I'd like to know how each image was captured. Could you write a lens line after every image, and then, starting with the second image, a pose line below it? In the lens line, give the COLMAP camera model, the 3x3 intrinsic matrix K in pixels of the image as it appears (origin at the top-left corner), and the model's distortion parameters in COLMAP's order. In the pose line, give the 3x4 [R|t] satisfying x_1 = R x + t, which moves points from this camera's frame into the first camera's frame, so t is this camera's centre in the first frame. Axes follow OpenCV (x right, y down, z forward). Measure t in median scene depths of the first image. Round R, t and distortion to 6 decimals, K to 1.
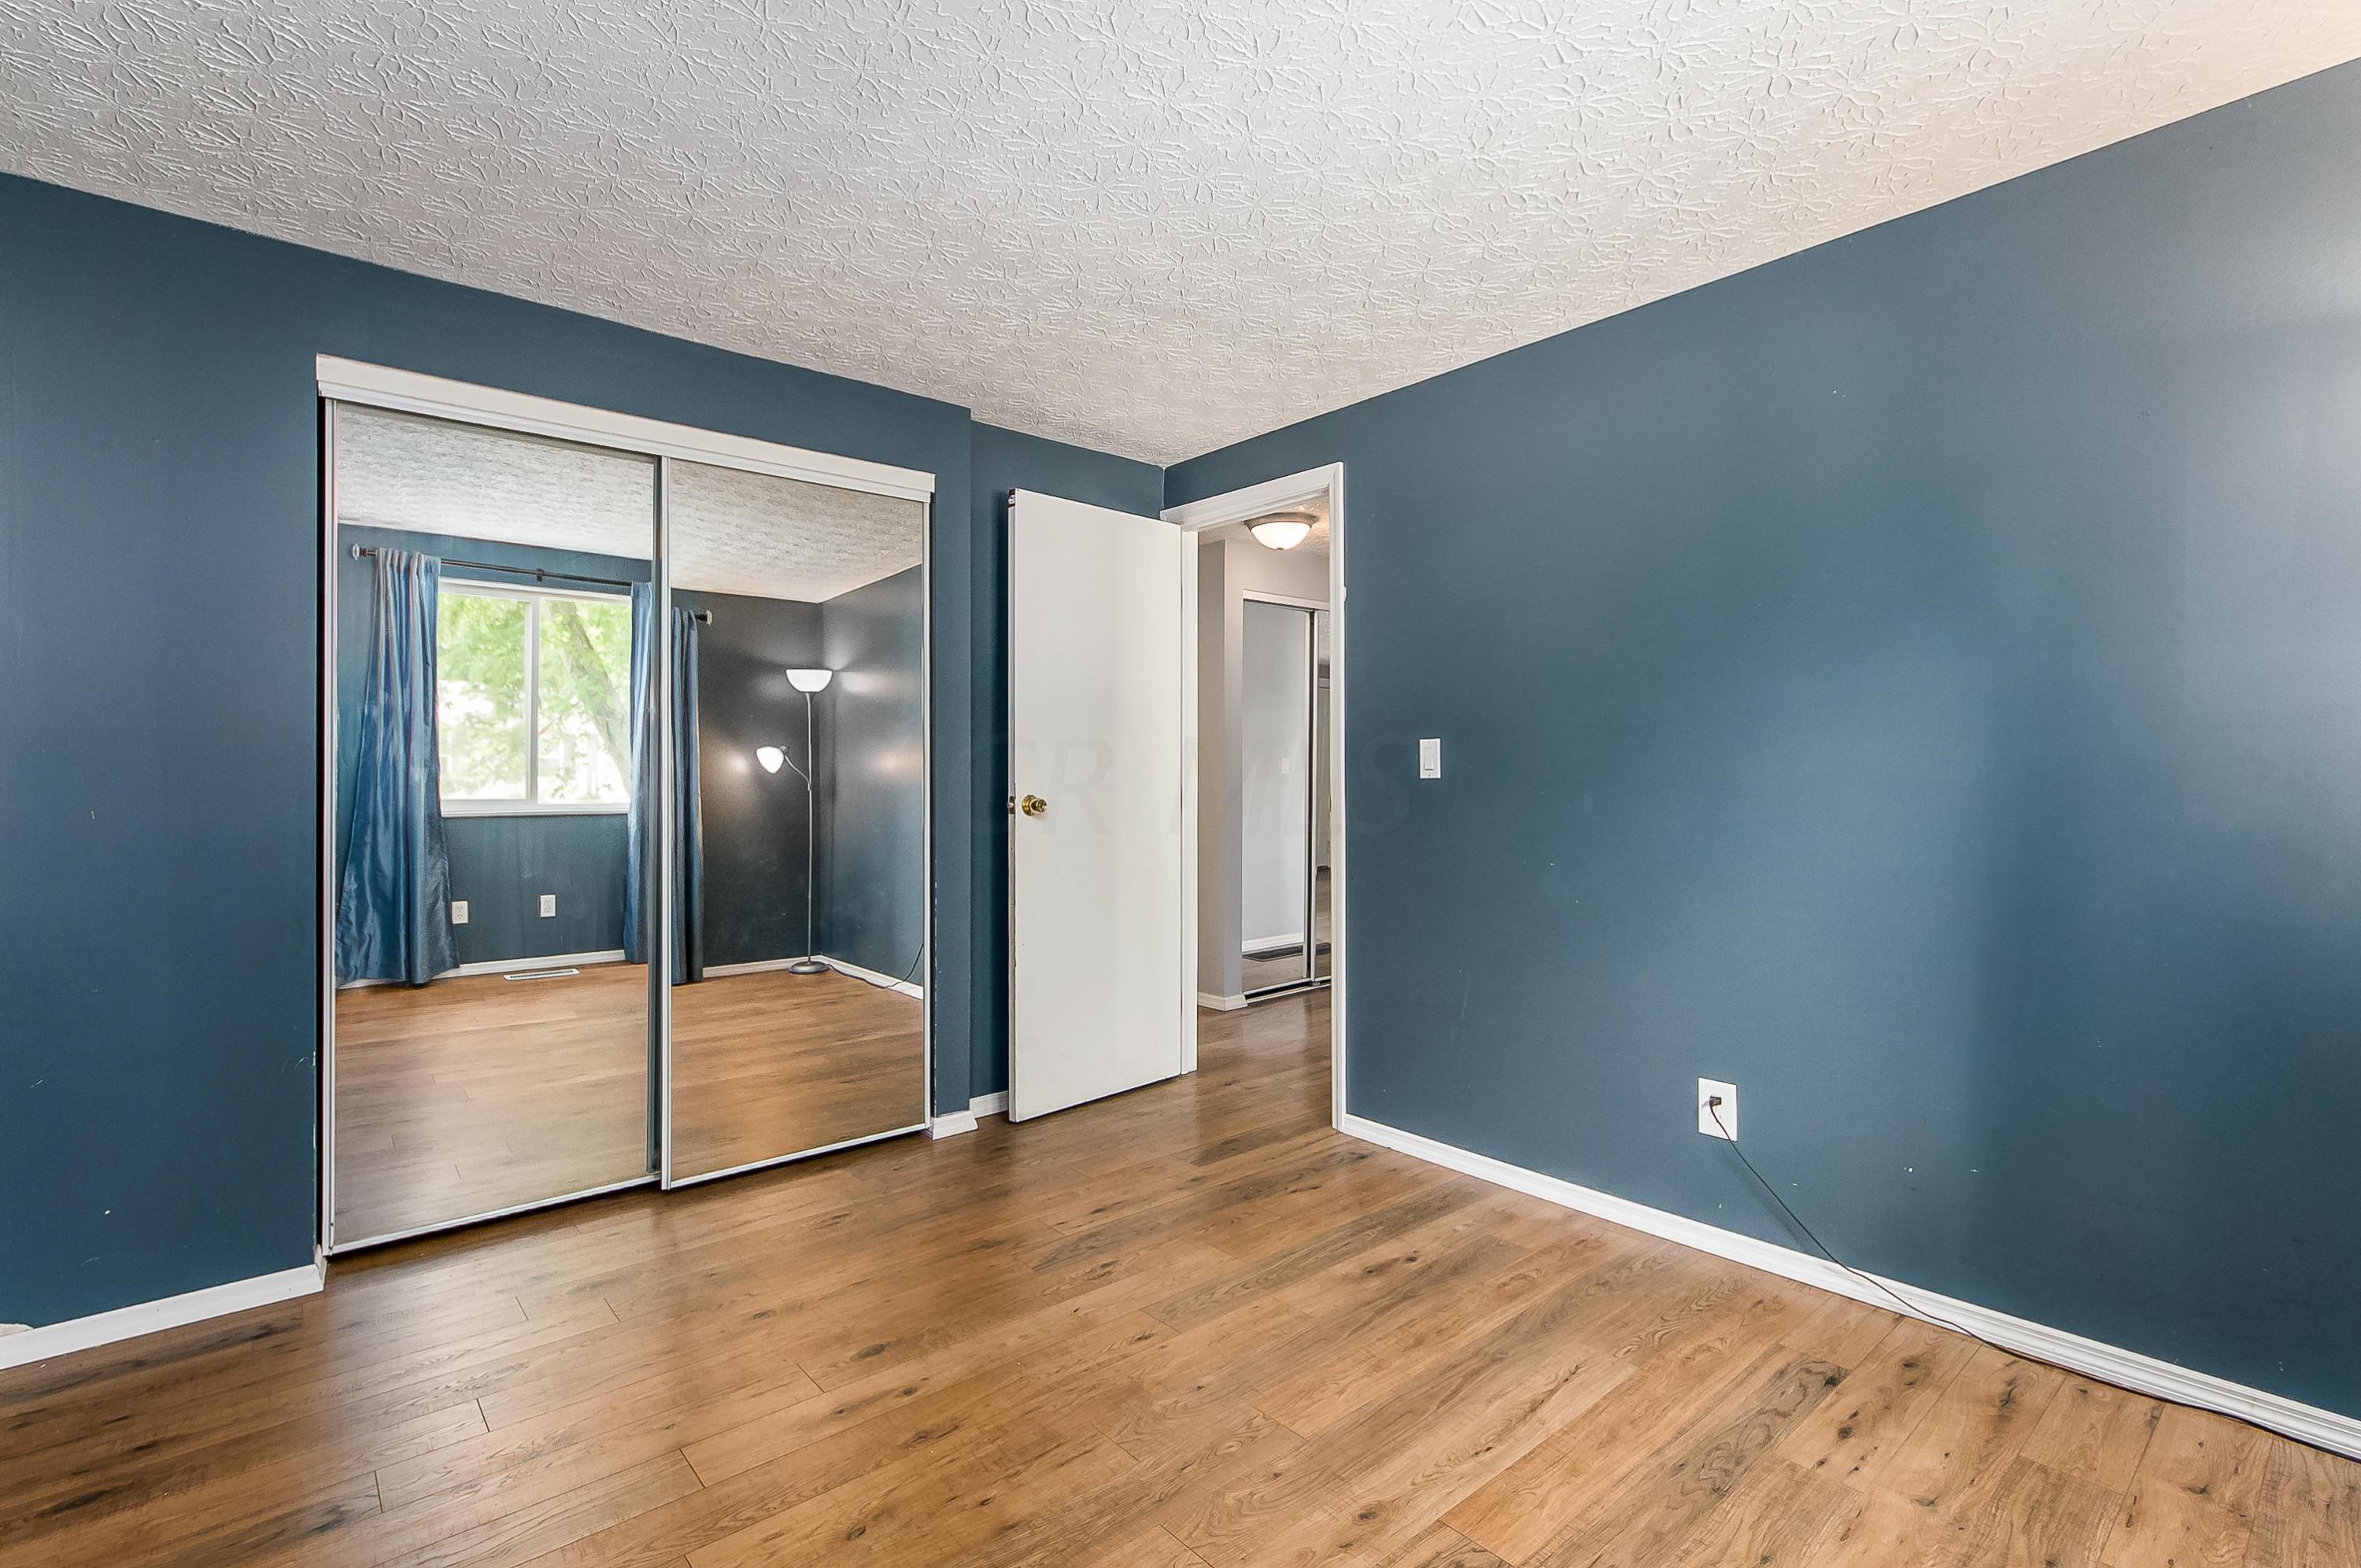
lens RADIAL K [[1081.4, 0, 1185.7], [0, 1081.4, 763.3], [0, 0, 1]] dist [0.001842, 0.000258]
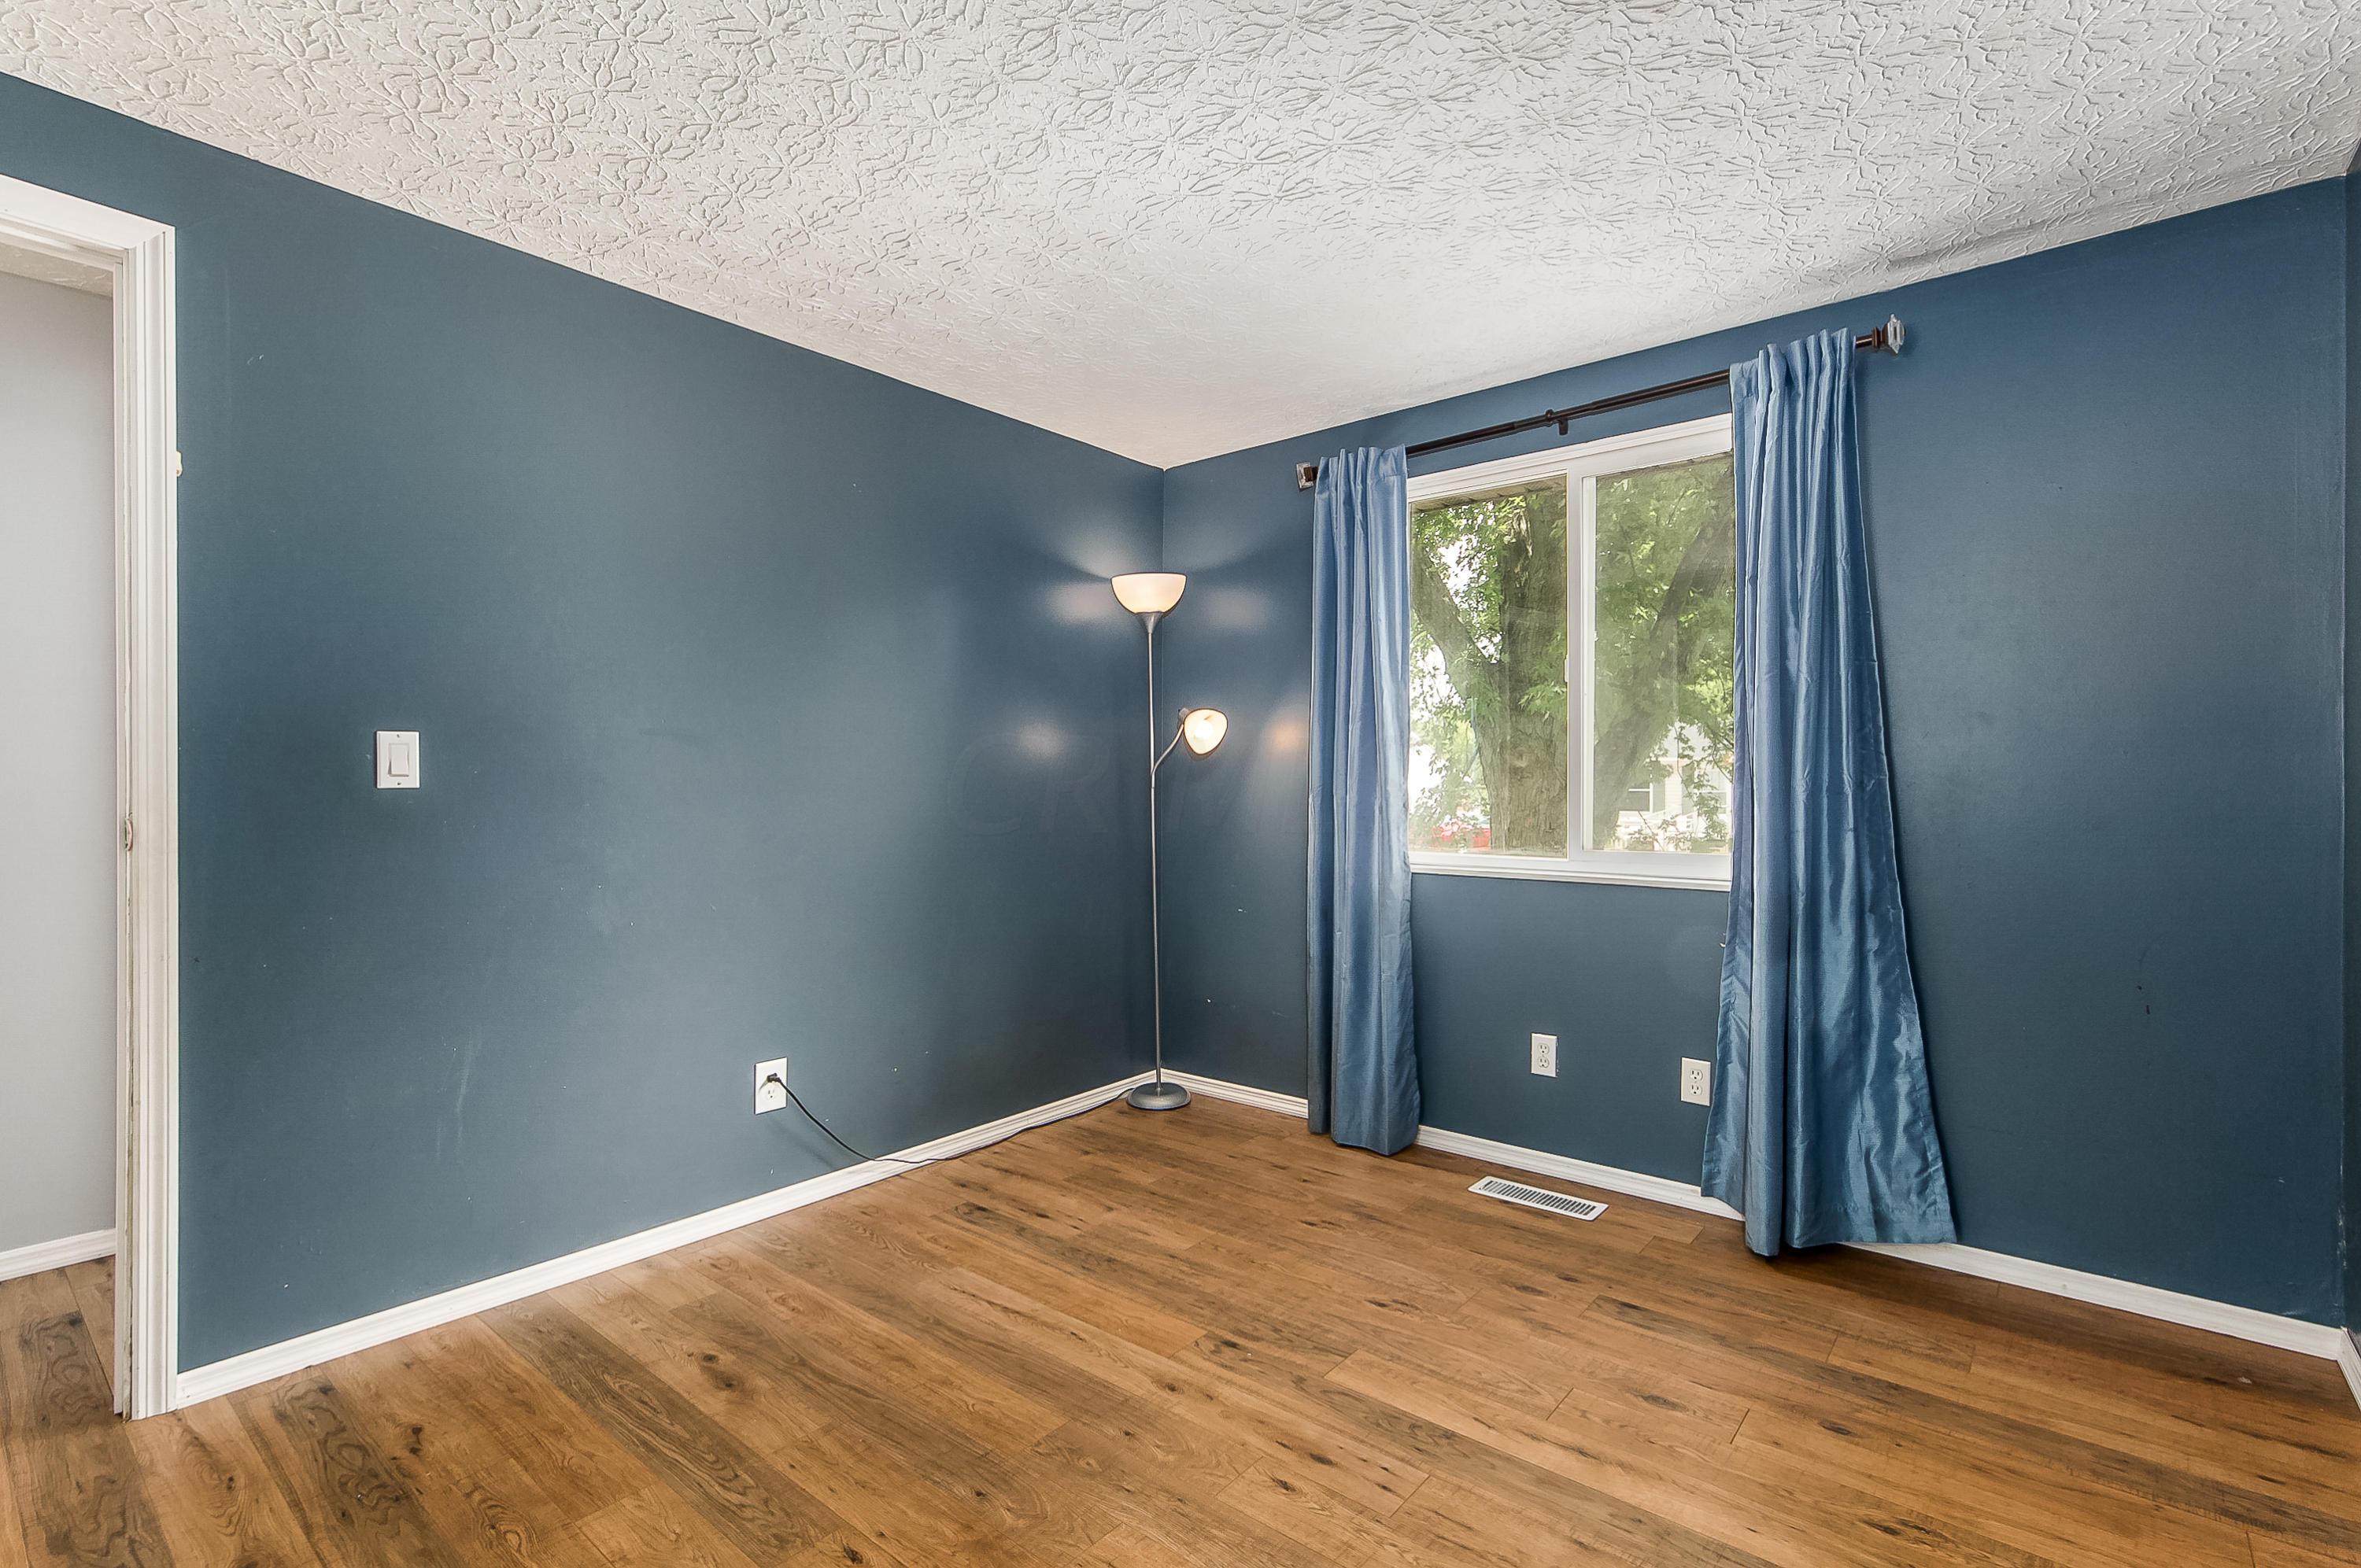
lens RADIAL K [[1081.4, 0, 1176.5], [0, 1081.4, 782.4], [0, 0, 1]] dist [0.001842, 0.000258]
pose [[-0.154739, 0.003851, 0.987948, -0.853480], [-0.012043, 0.999911, -0.005783, 0.013885], [-0.987882, -0.012793, -0.154679, 0.973523]]
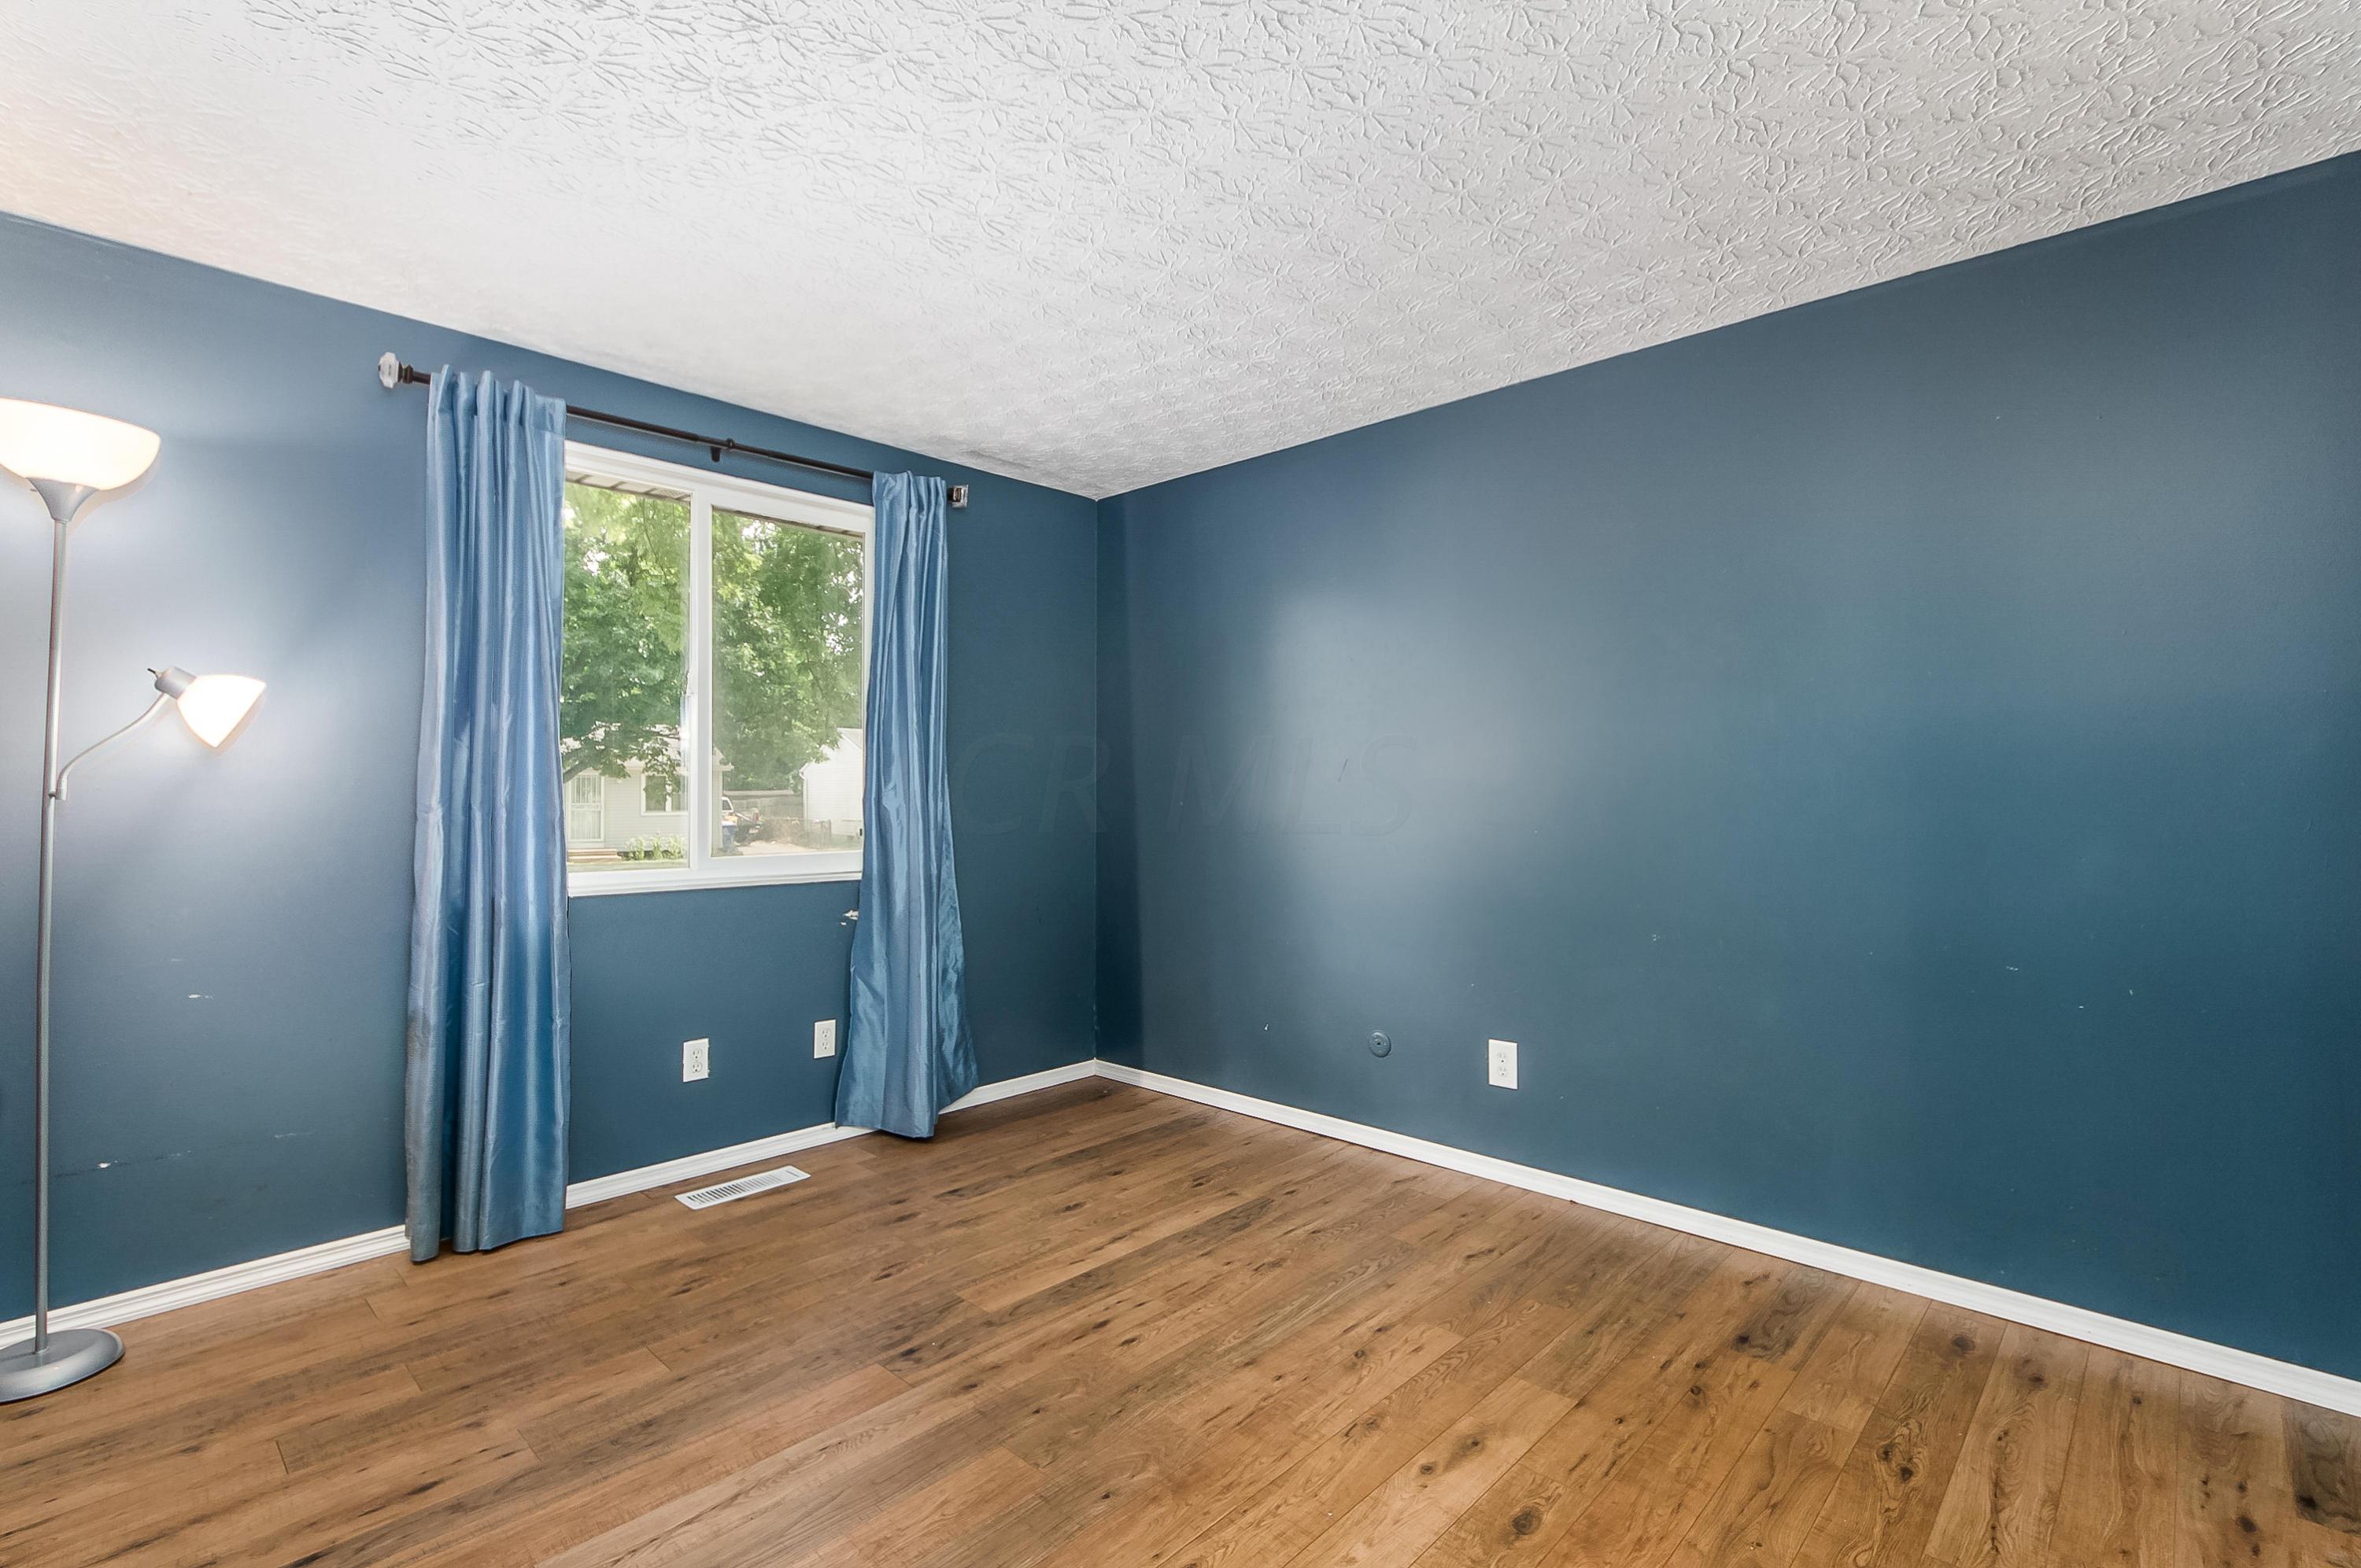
lens RADIAL K [[1081.4, 0, 1182.8], [0, 1081.4, 800.5], [0, 0, 1]] dist [0.001842, 0.000258]
pose [[-0.995476, 0.004585, -0.094907, 0.031837], [0.005338, 0.999956, -0.007685, 0.024317], [0.094868, -0.008157, -0.995456, 1.854209]]
